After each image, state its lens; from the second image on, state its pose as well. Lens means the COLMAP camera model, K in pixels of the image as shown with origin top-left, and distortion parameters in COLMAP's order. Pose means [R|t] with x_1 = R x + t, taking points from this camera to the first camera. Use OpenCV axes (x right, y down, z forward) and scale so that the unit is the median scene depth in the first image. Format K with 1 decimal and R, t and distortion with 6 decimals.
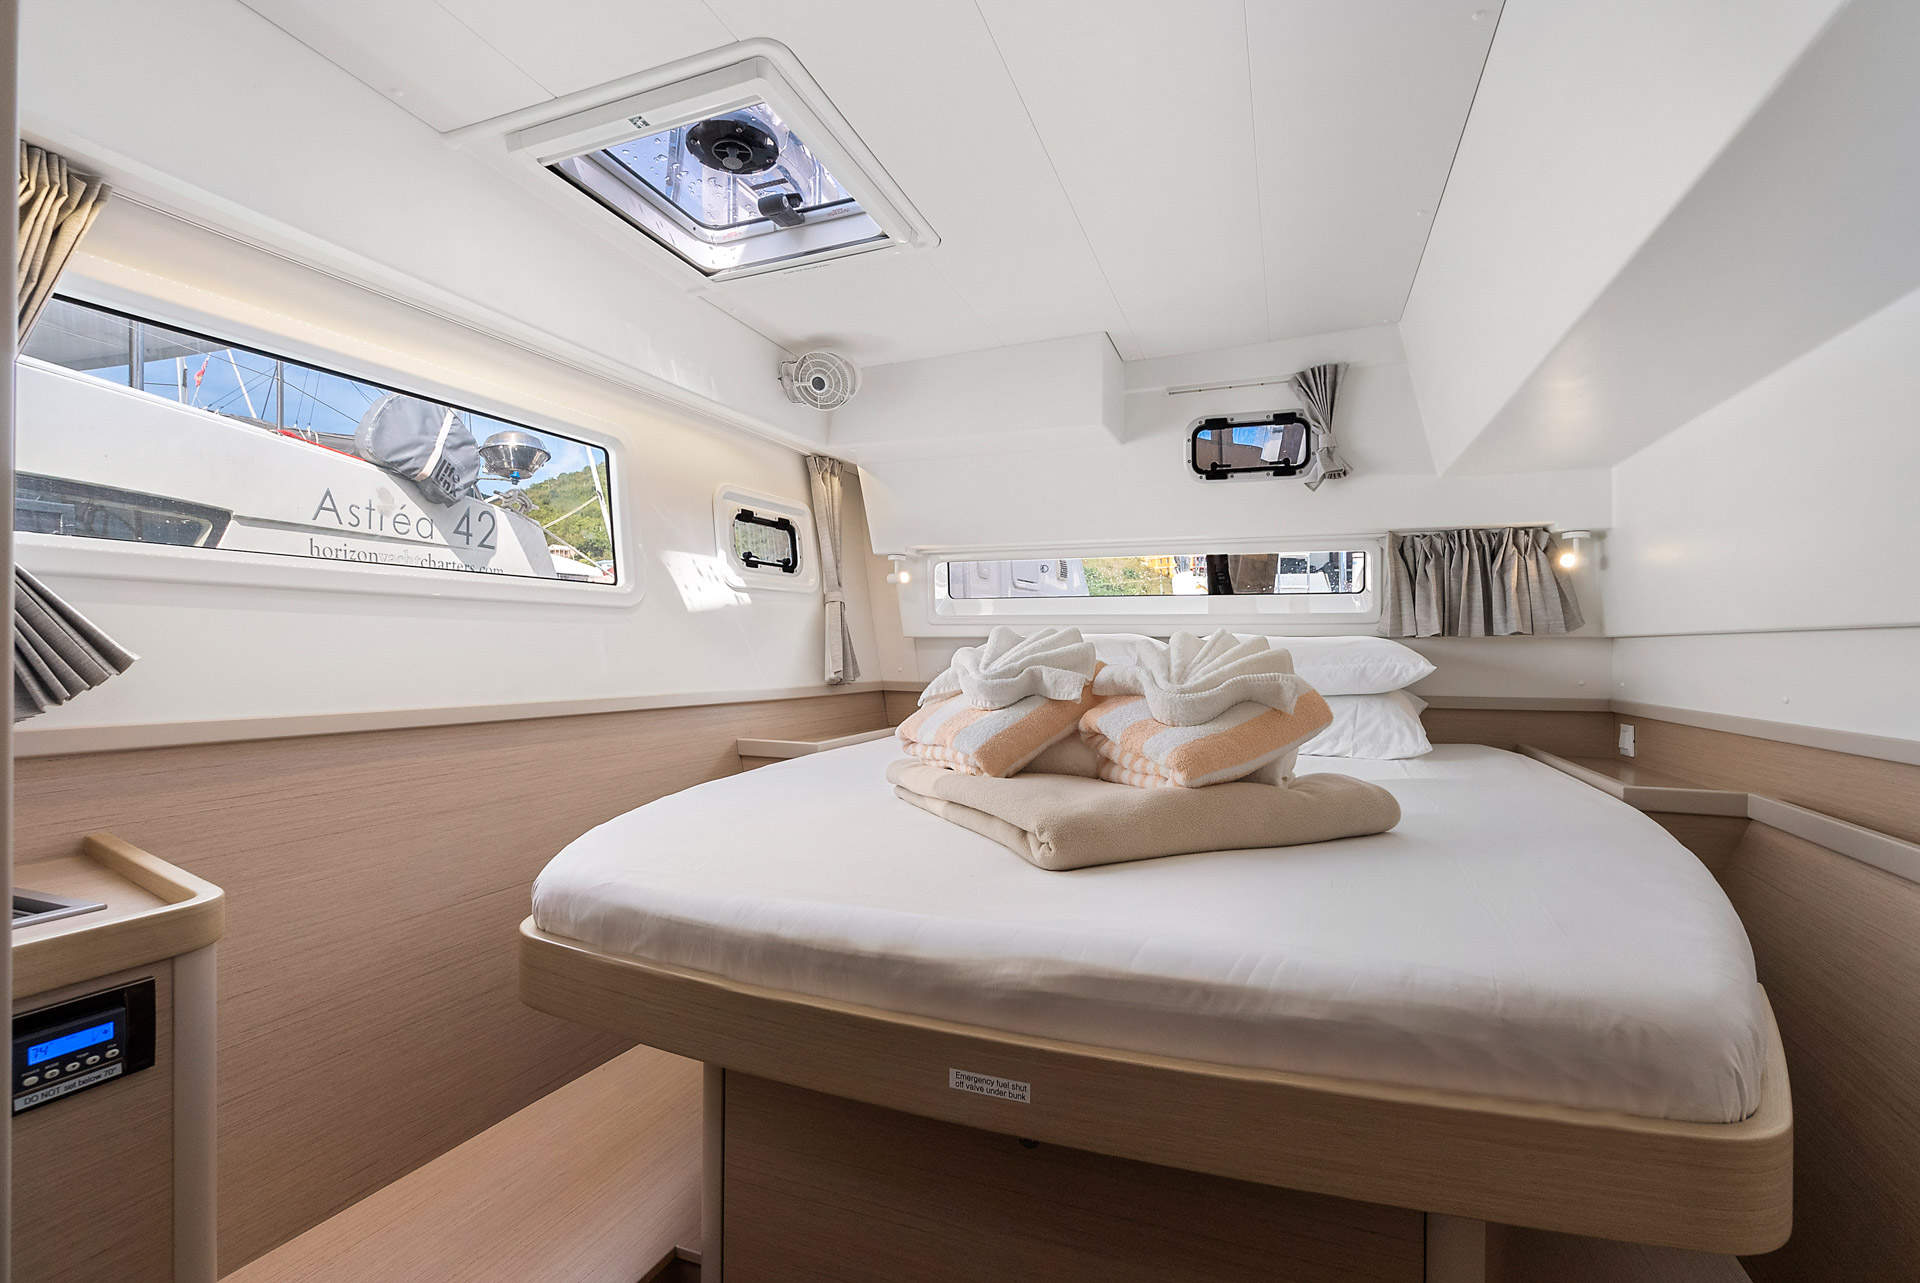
lens RADIAL K [[874.0, 0, 967.3], [0, 874.0, 648.1], [0, 0, 1]] dist [-0.005166, 0.000107]
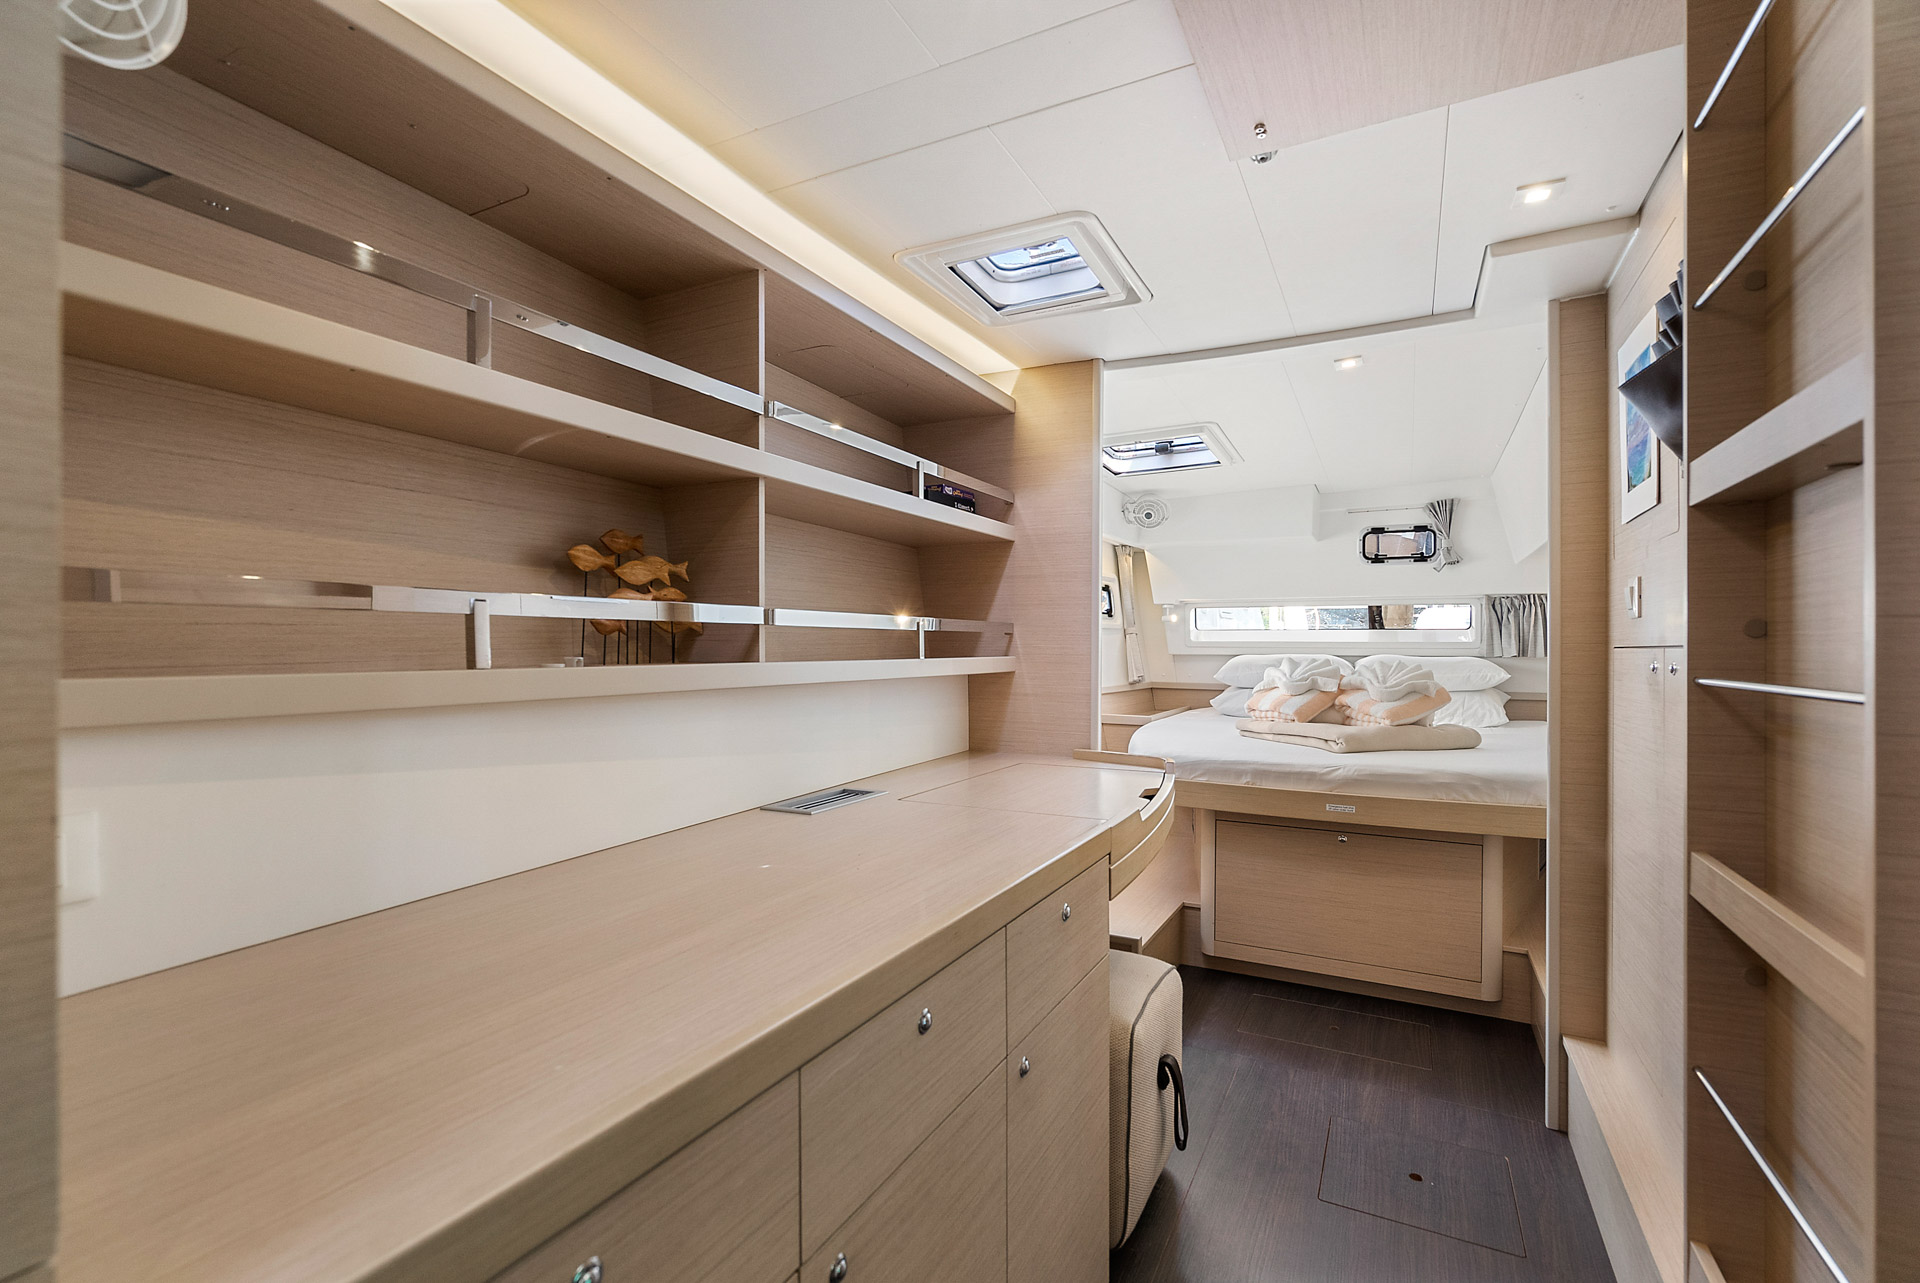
lens RADIAL K [[874.0, 0, 965.8], [0, 874.0, 651.2], [0, 0, 1]] dist [-0.005166, 0.000107]
pose [[0.994384, 0.001314, -0.105824, -0.345921], [-0.000886, 0.999991, 0.004099, -0.031567], [0.105828, -0.003982, 0.994376, -0.804875]]
